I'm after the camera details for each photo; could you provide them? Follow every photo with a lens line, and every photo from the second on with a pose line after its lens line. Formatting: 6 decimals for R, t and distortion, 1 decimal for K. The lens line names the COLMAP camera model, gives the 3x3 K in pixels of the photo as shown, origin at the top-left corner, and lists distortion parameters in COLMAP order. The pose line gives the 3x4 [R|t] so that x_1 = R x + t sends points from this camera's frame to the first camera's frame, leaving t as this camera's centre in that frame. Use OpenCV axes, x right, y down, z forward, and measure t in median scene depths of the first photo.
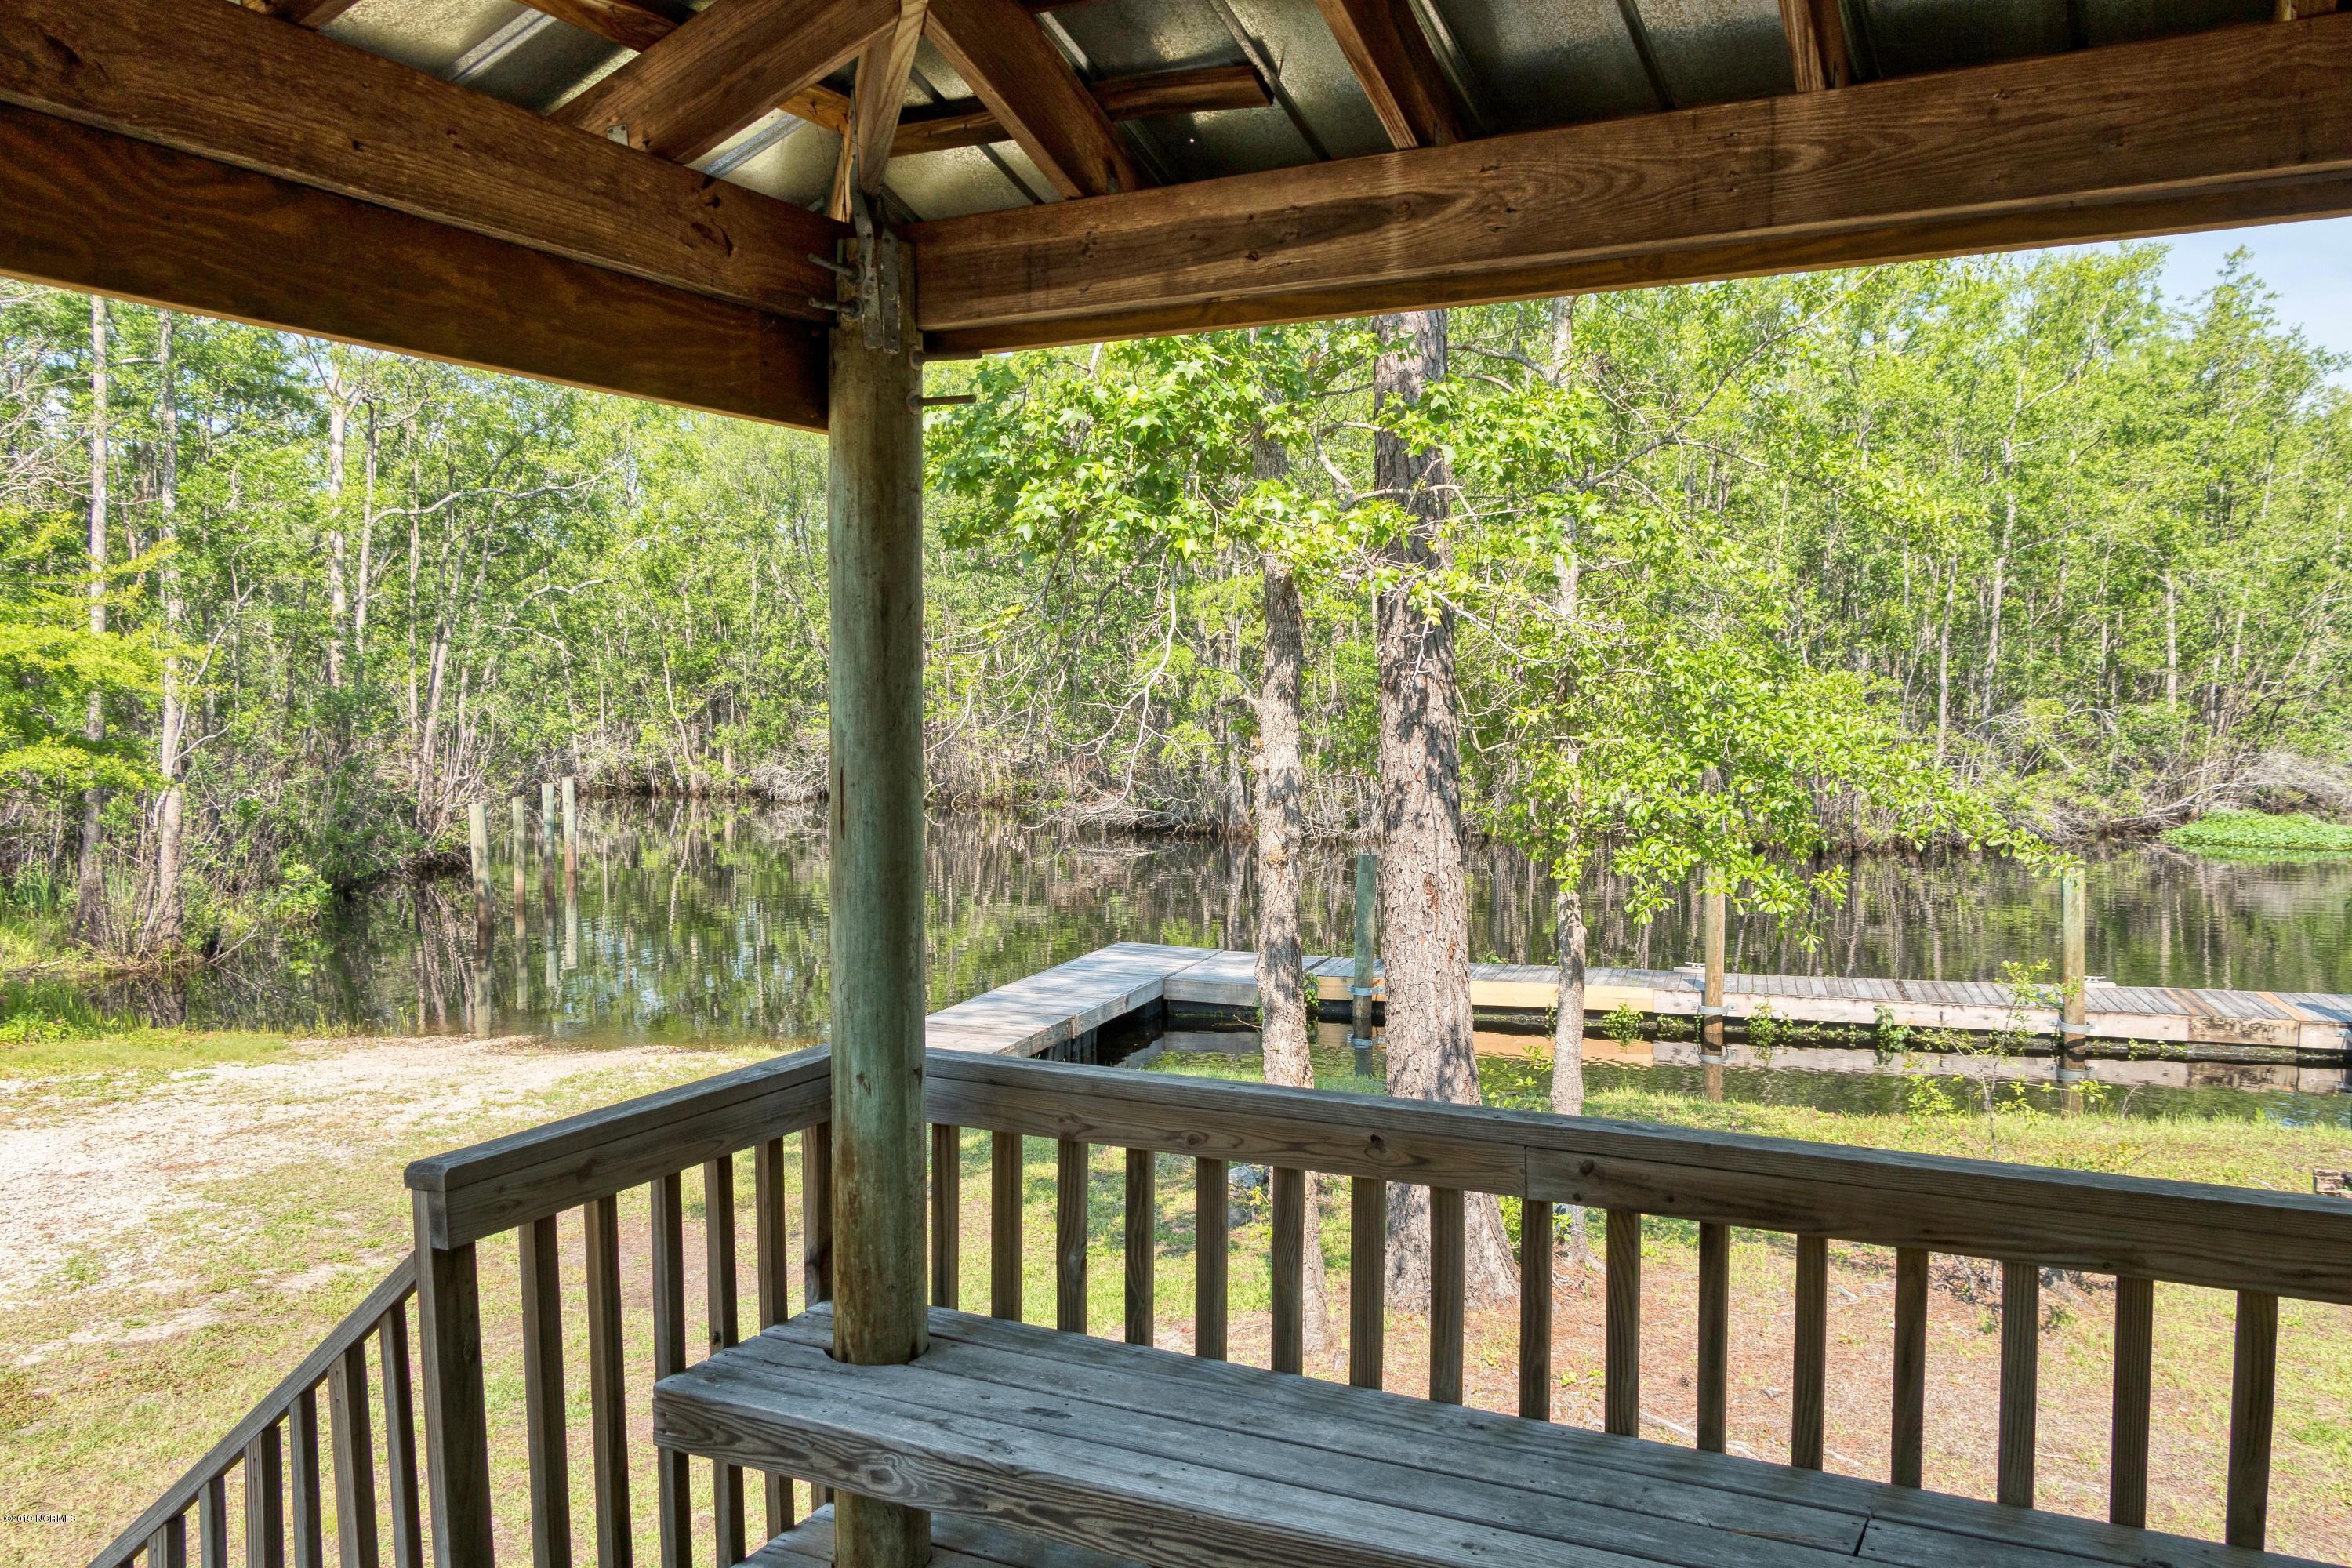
lens RADIAL K [[1882.3, 0, 1193.7], [0, 1882.3, 789.7], [0, 0, 1]] dist [-0.000346, 0.007046]
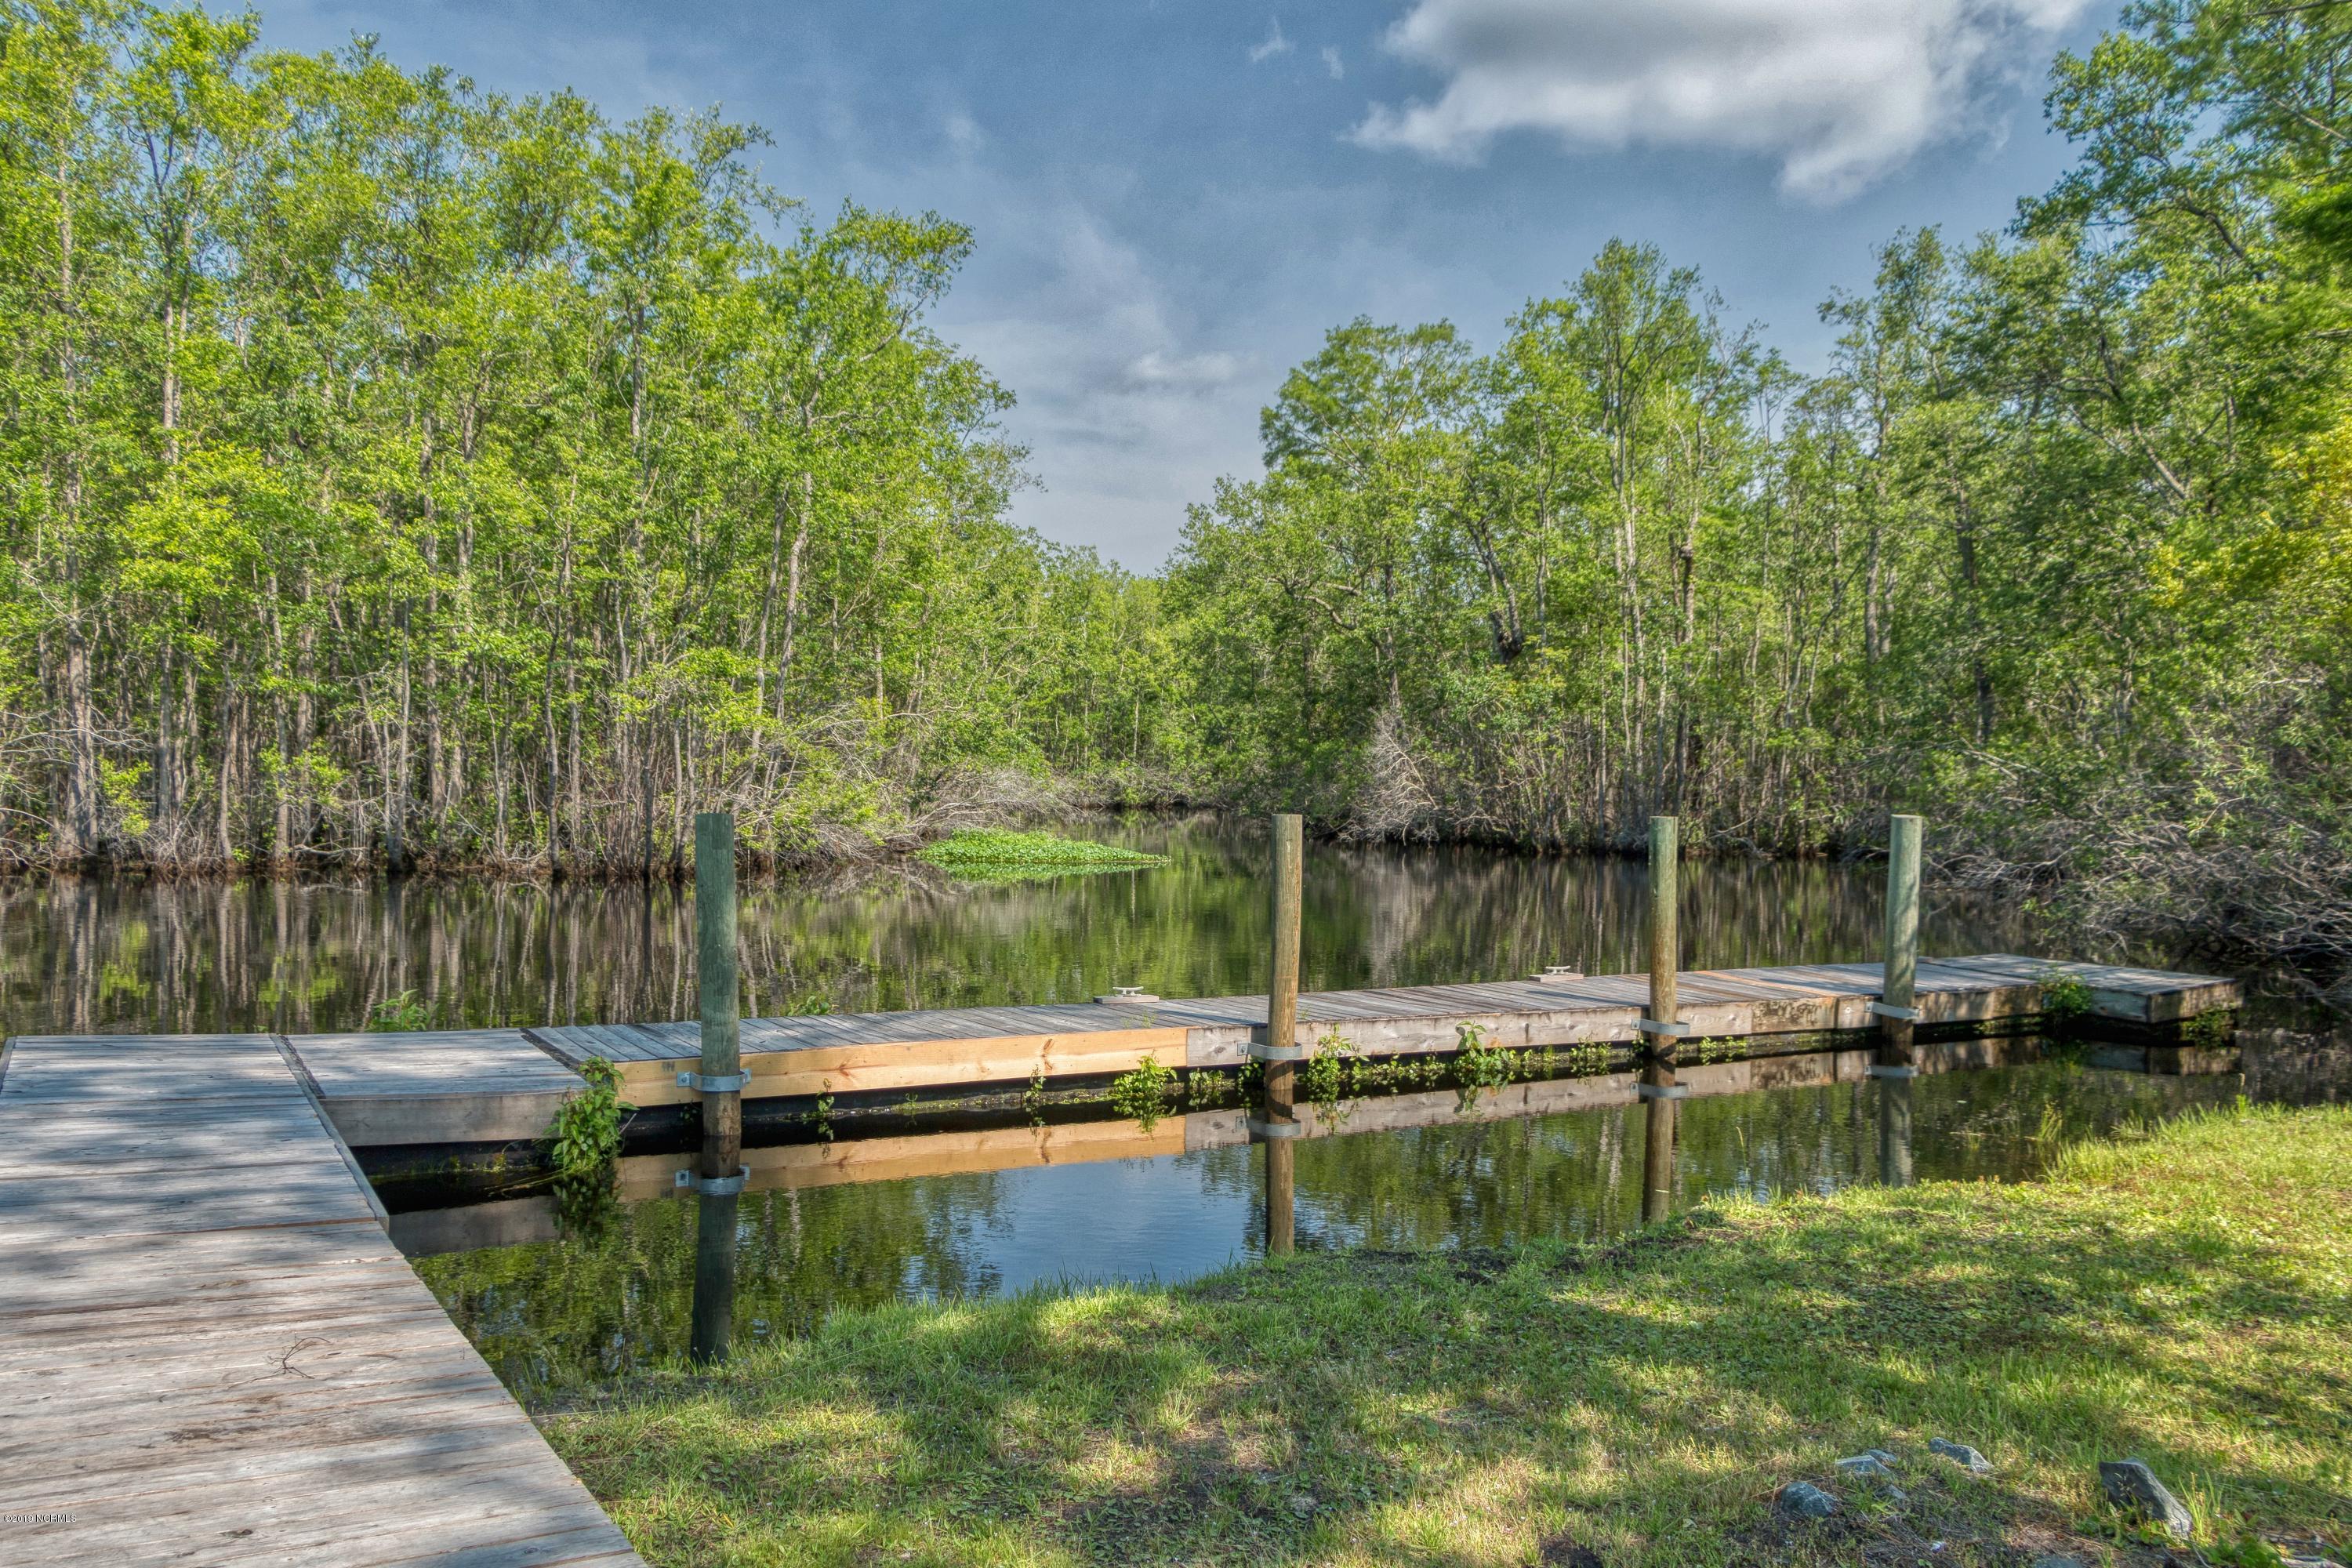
lens RADIAL K [[1882.3, 0, 1193.7], [0, 1882.3, 789.7], [0, 0, 1]] dist [-0.000346, 0.007046]
pose [[0.676428, 0.013034, 0.736393, -0.113753], [0.013362, 0.999462, -0.029964, 0.025785], [-0.736387, 0.030108, 0.675890, 0.321255]]
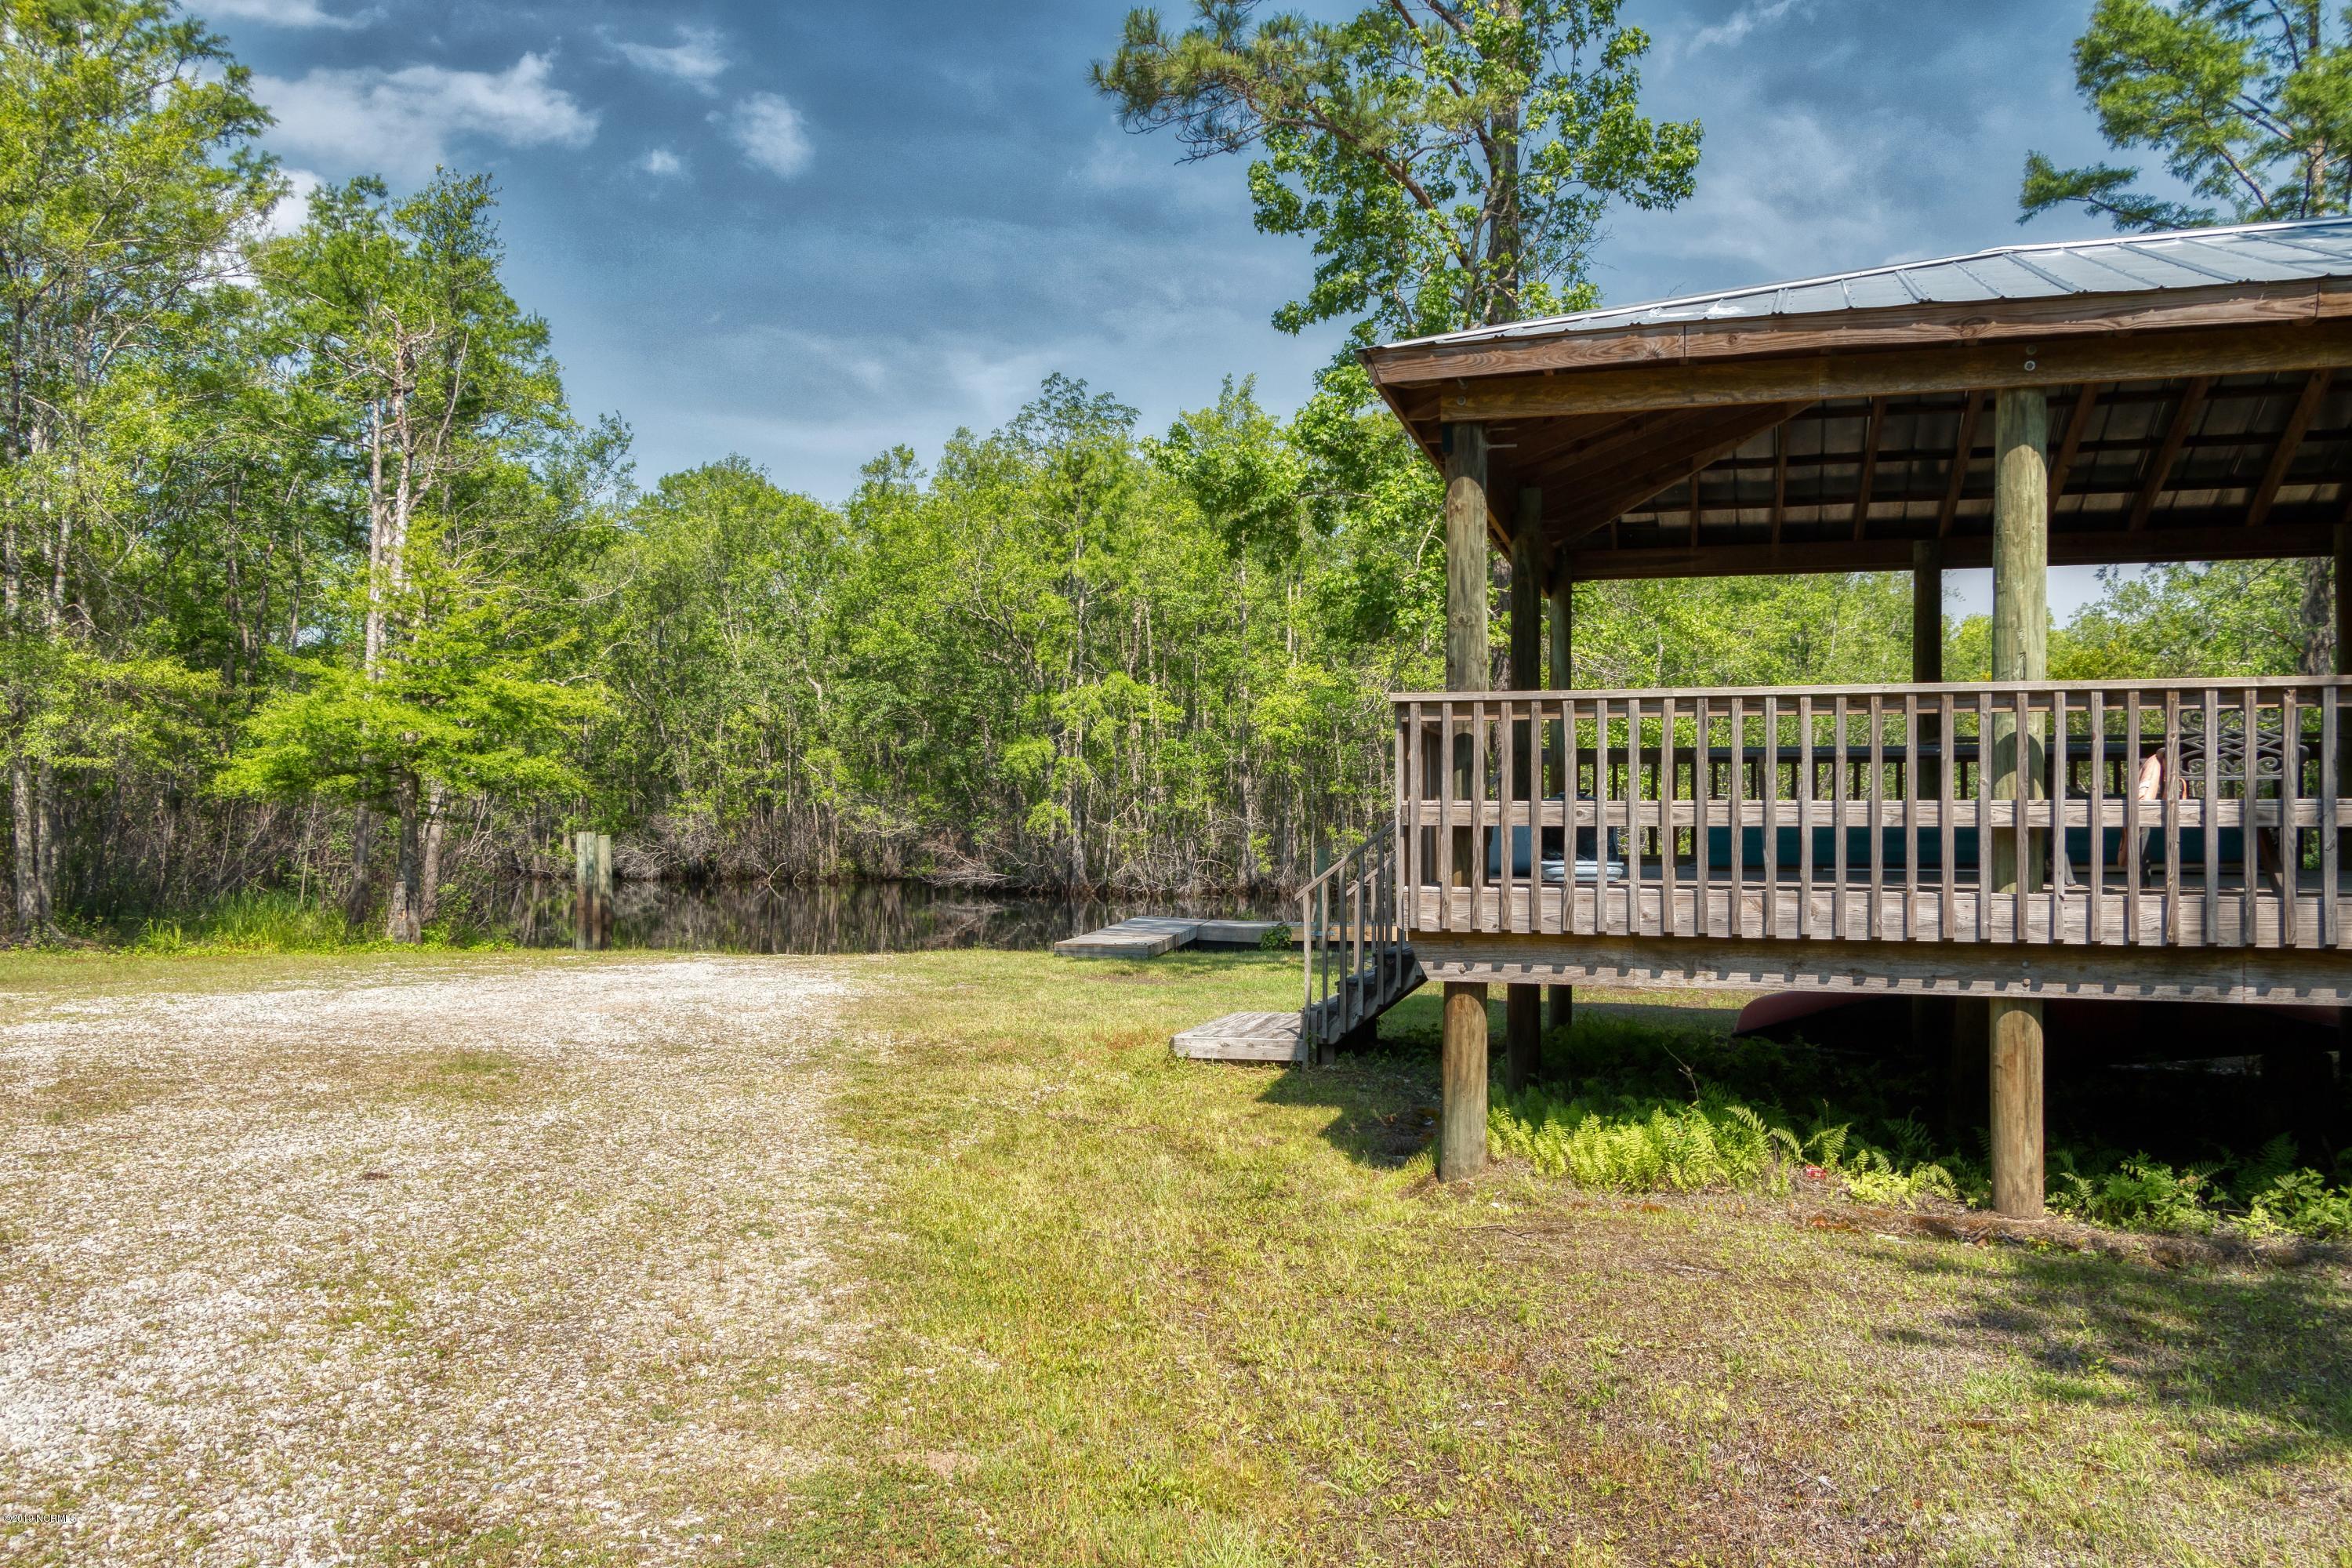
lens RADIAL K [[1882.3, 0, 1193.7], [0, 1882.3, 789.7], [0, 0, 1]] dist [-0.000346, 0.007046]
pose [[0.981818, 0.010709, 0.189521, -0.178370], [0.002422, 0.997619, -0.068917, 0.053840], [-0.189808, 0.068123, 0.979455, -0.299731]]
